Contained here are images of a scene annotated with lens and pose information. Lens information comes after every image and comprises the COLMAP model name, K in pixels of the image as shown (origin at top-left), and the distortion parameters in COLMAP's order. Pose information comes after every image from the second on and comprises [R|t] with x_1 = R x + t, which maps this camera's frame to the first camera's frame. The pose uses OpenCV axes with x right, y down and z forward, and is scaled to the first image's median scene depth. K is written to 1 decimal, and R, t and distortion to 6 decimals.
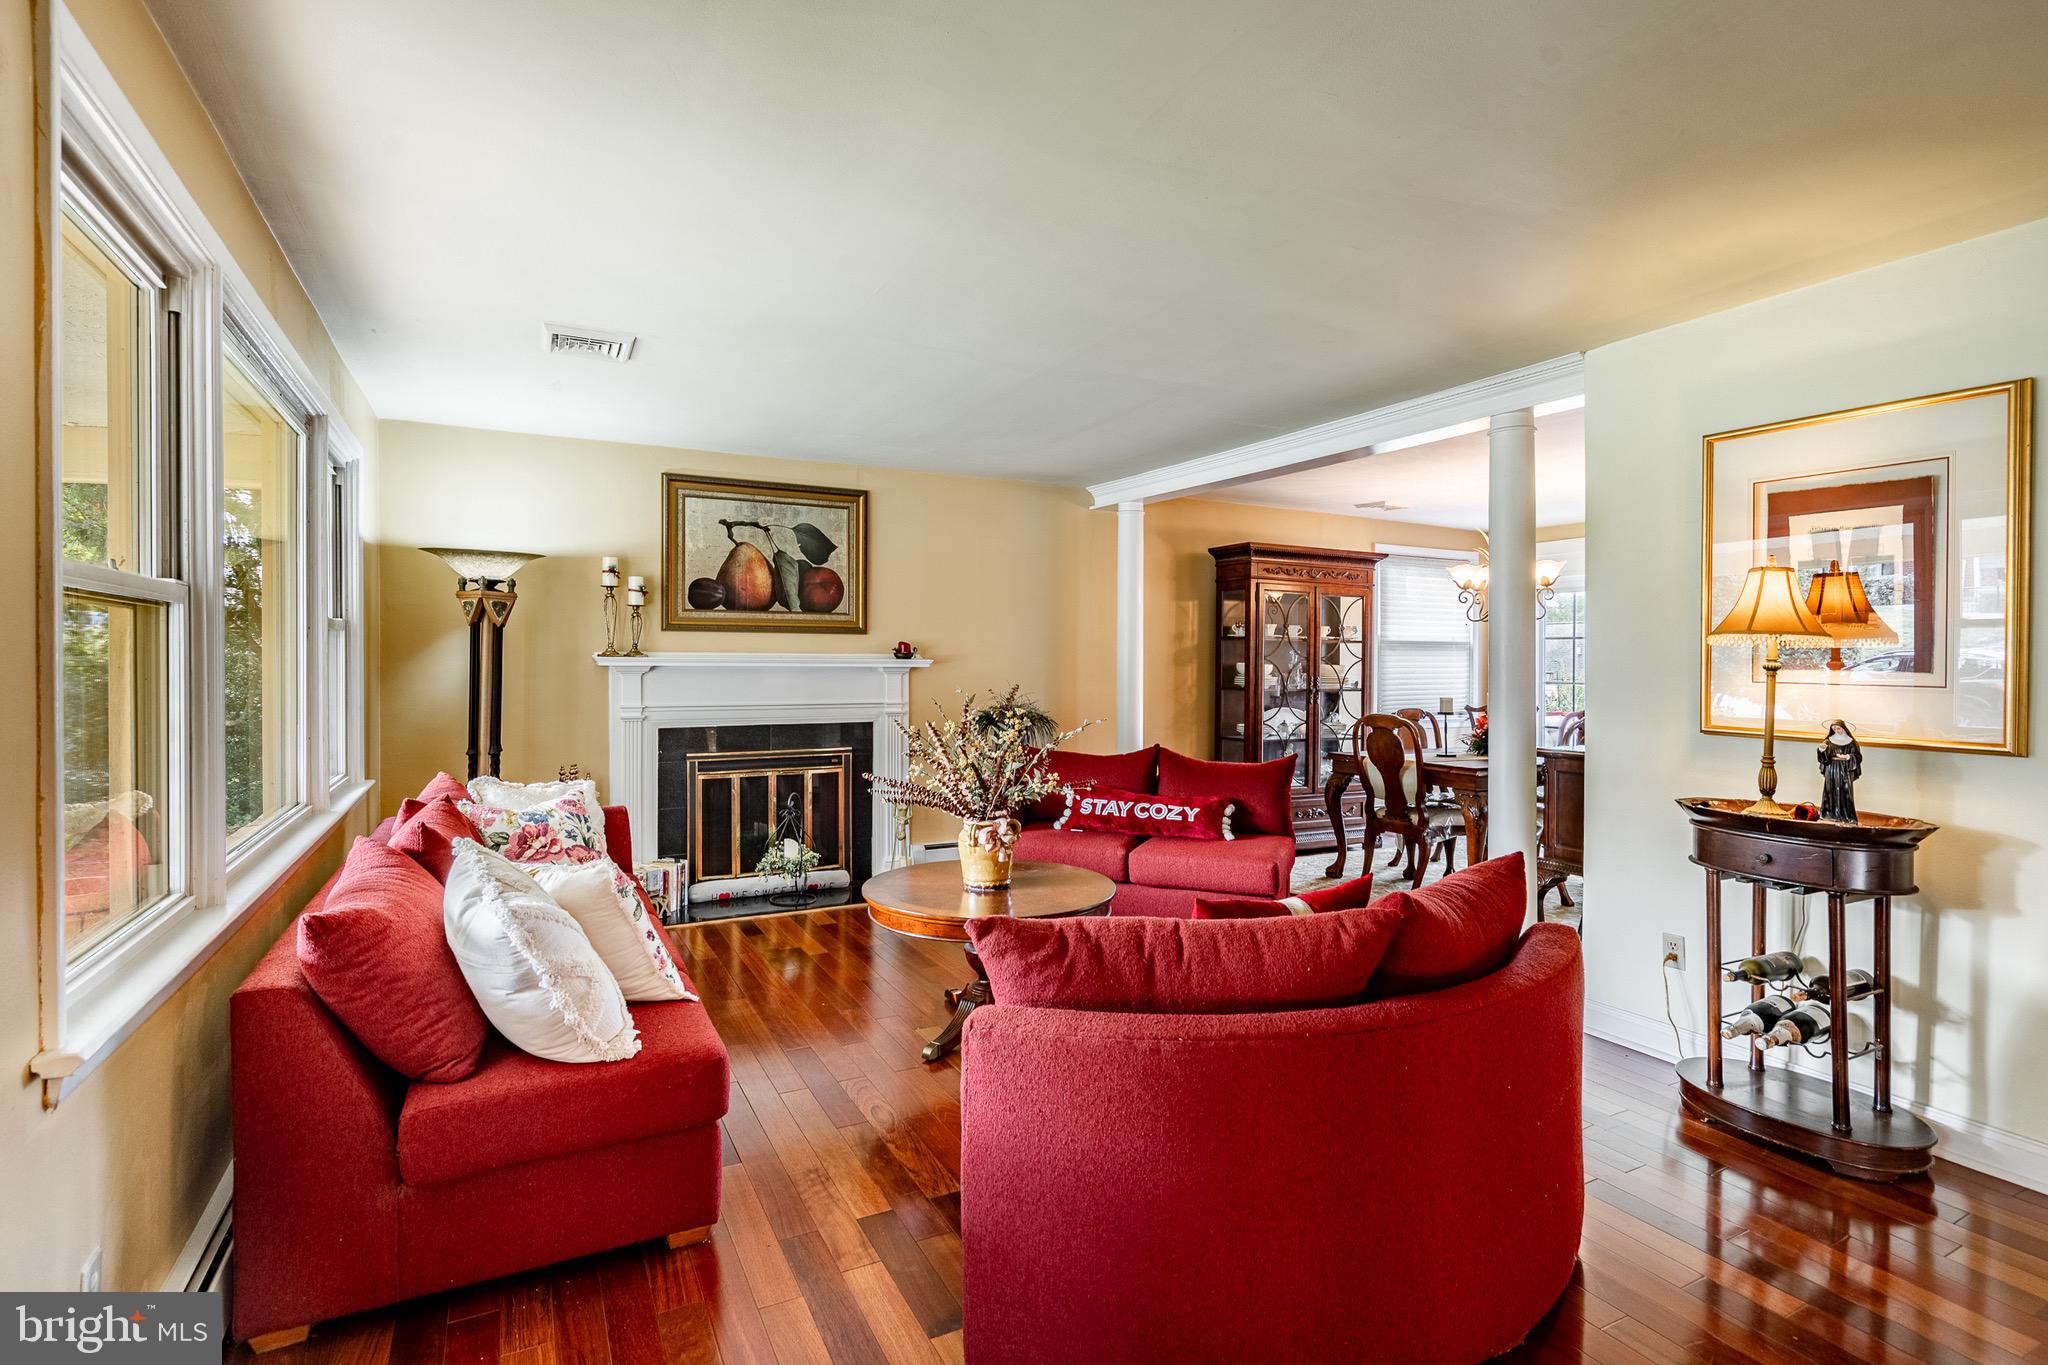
lens RADIAL K [[982.4, 0, 1034.7], [0, 982.4, 666.1], [0, 0, 1]] dist [-0.003427, -0.000360]
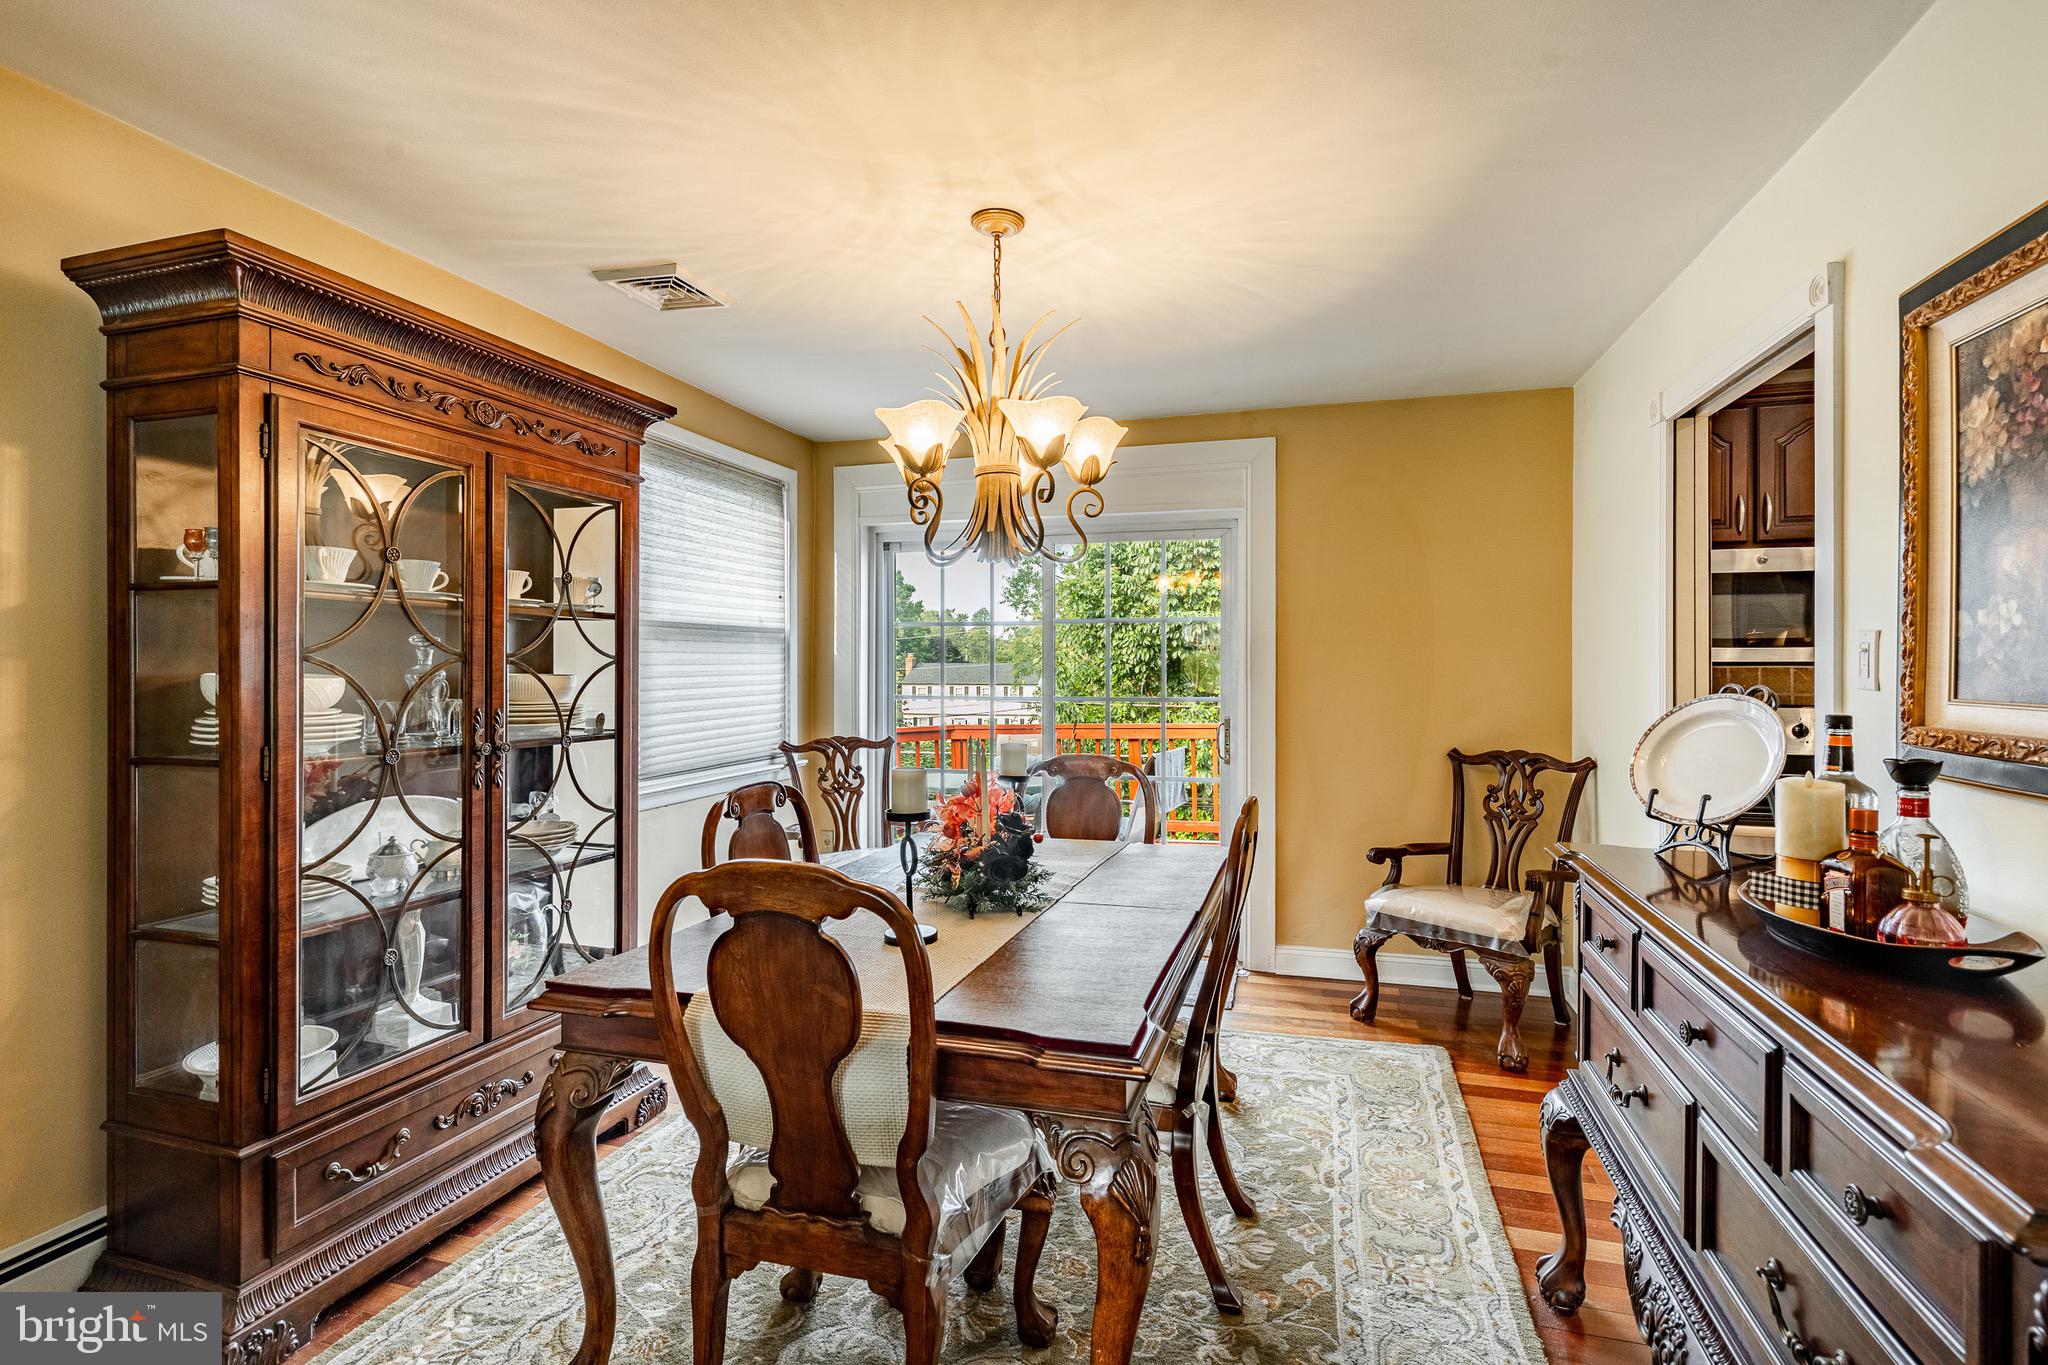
lens RADIAL K [[982.4, 0, 1041.8], [0, 982.4, 670.9], [0, 0, 1]] dist [-0.003427, -0.000360]
pose [[0.696983, -0.007775, 0.717046, 0.171206], [0.006703, 0.999968, 0.004327, -0.003118], [-0.717056, 0.001790, 0.697013, 0.611544]]
